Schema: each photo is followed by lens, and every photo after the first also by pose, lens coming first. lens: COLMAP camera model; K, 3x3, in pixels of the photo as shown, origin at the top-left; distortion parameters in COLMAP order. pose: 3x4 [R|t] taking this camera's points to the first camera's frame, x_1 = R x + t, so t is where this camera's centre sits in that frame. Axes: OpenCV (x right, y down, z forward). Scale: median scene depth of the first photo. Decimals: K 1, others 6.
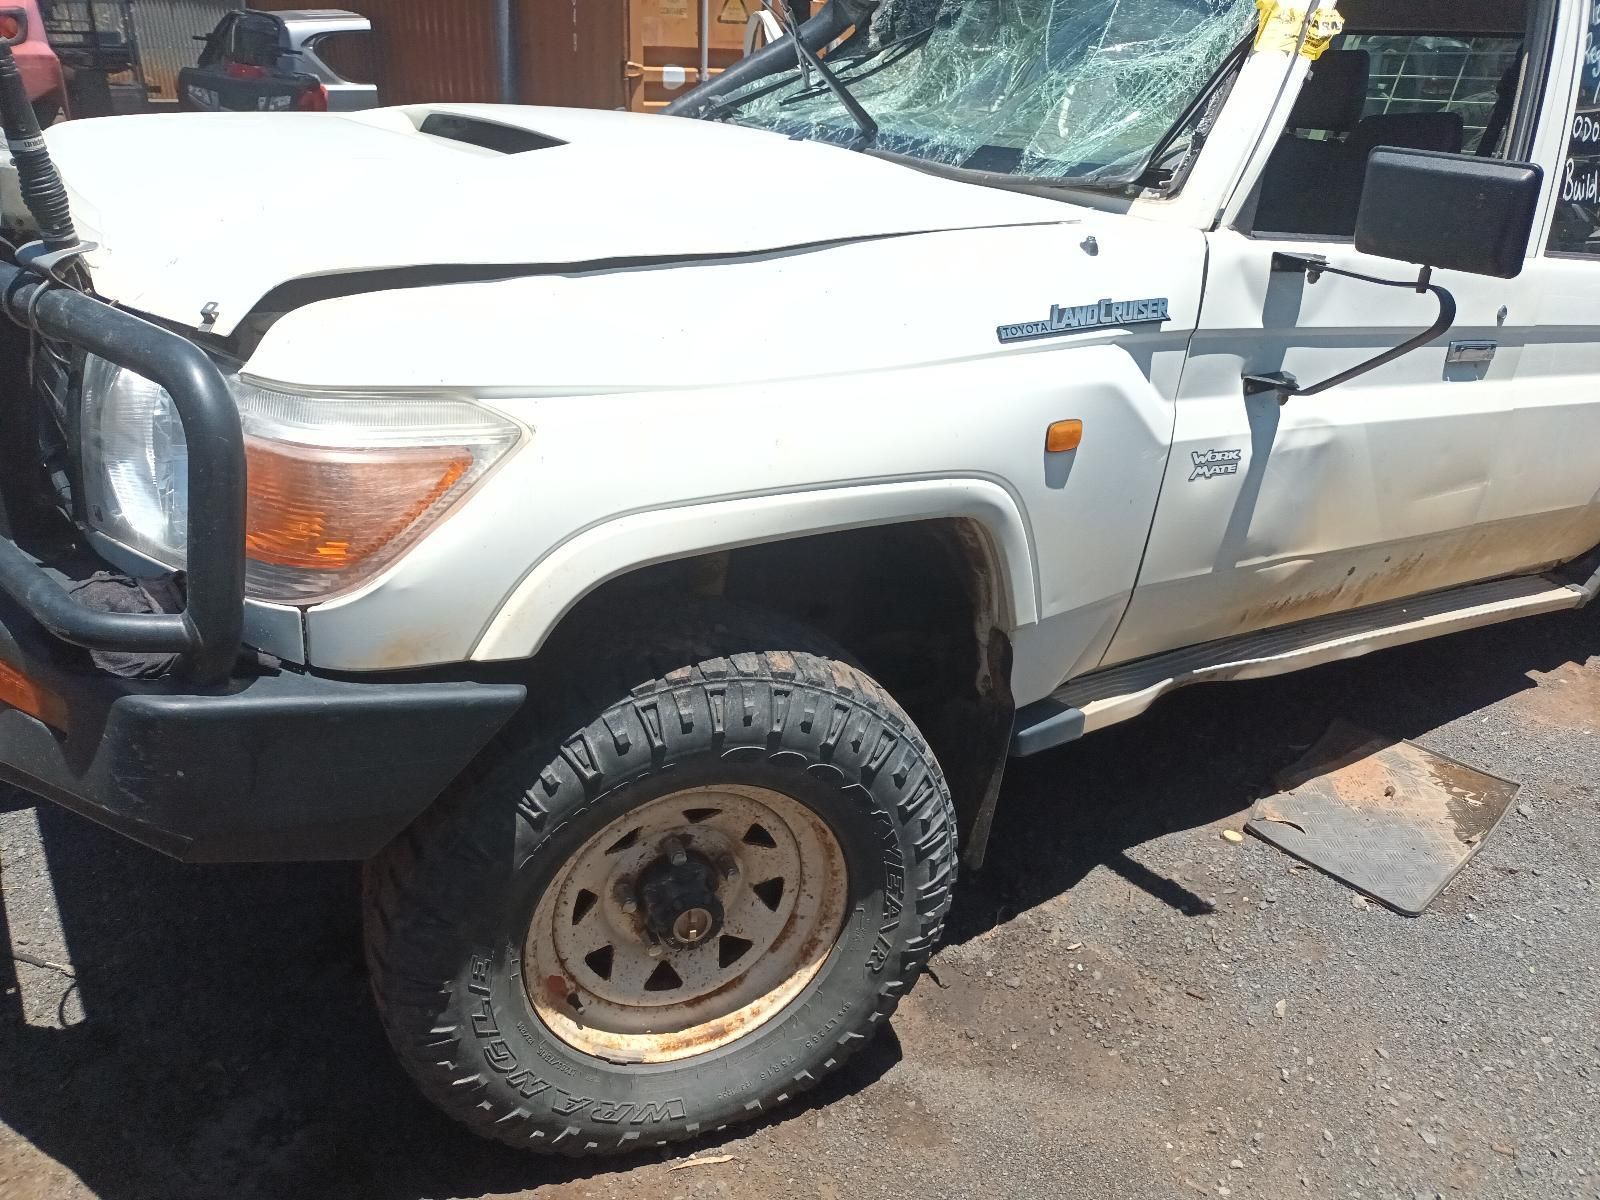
lens RADIAL K [[1196.5, 0, 804.9], [0, 1196.5, 604.7], [0, 0, 1]] dist [0.058858, -0.096756]
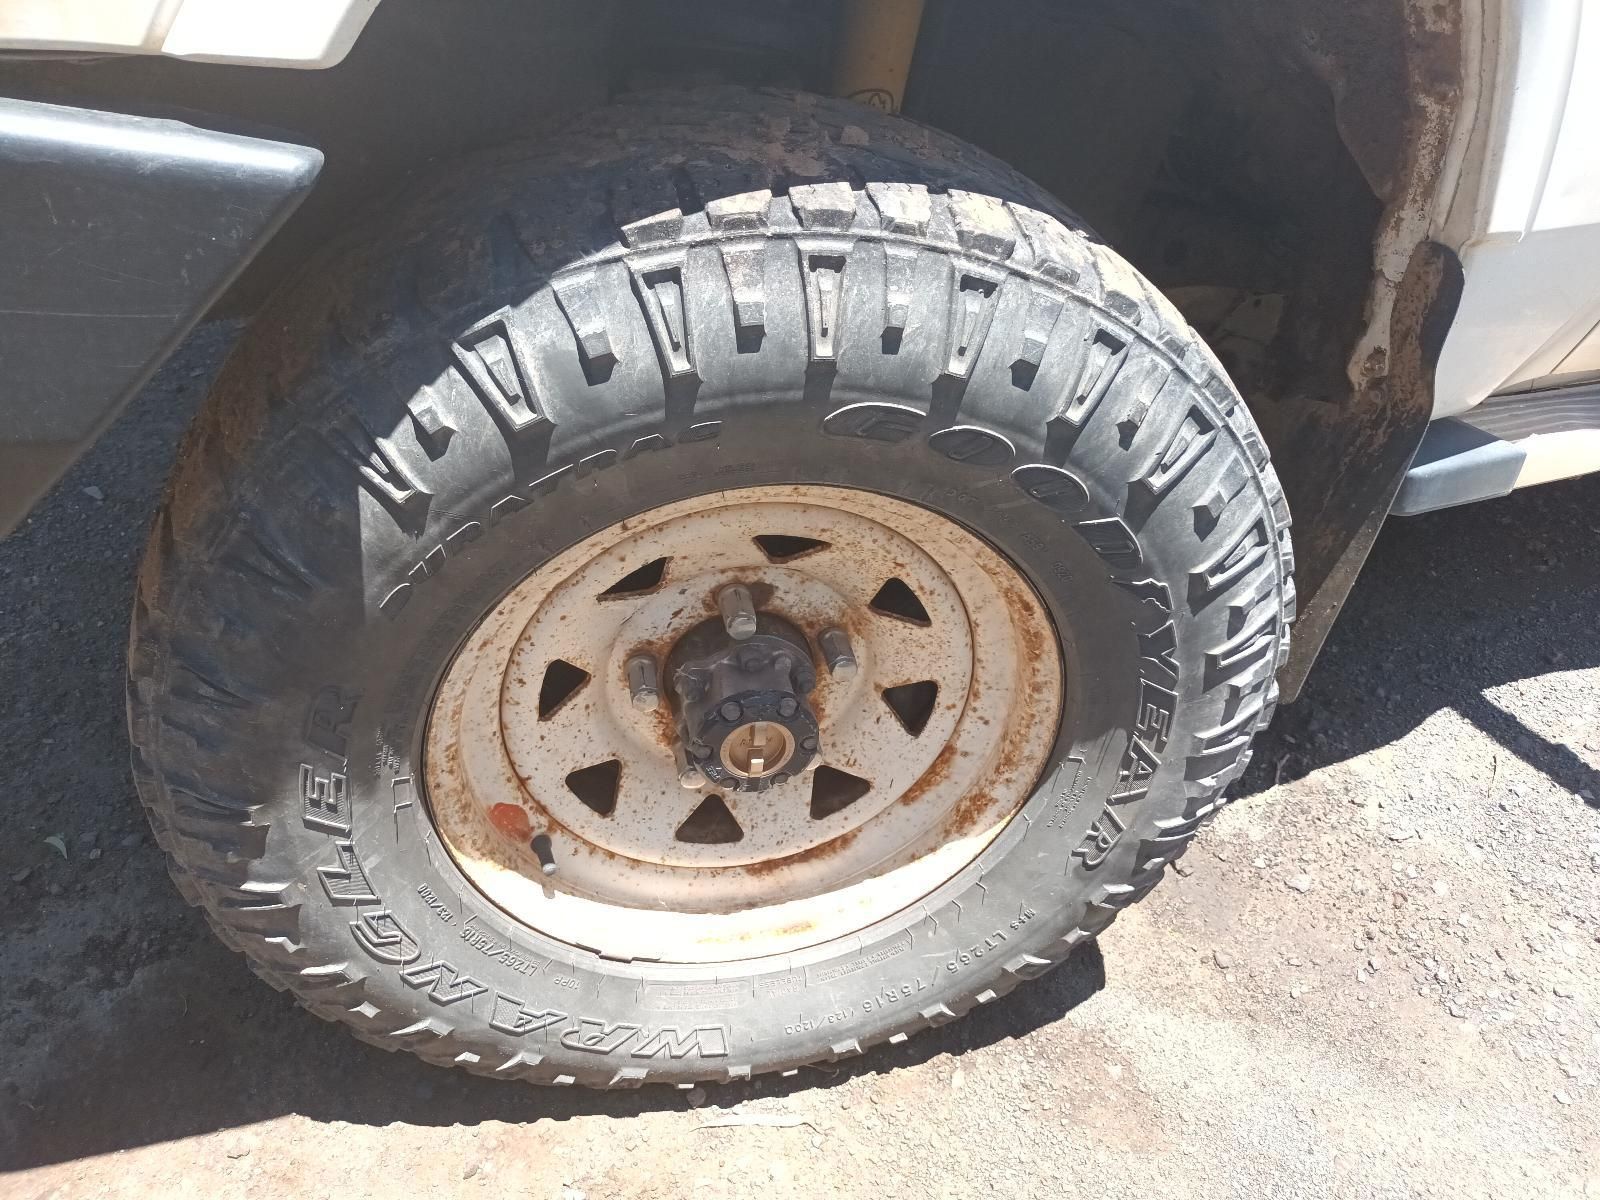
lens RADIAL K [[1196.5, 0, 804.9], [0, 1196.5, 604.7], [0, 0, 1]] dist [0.058858, -0.096756]
pose [[0.983460, 0.115346, -0.139646, -0.006018], [-0.086244, 0.976205, 0.198961, 0.094728], [0.159272, -0.183626, 0.970007, 0.490805]]
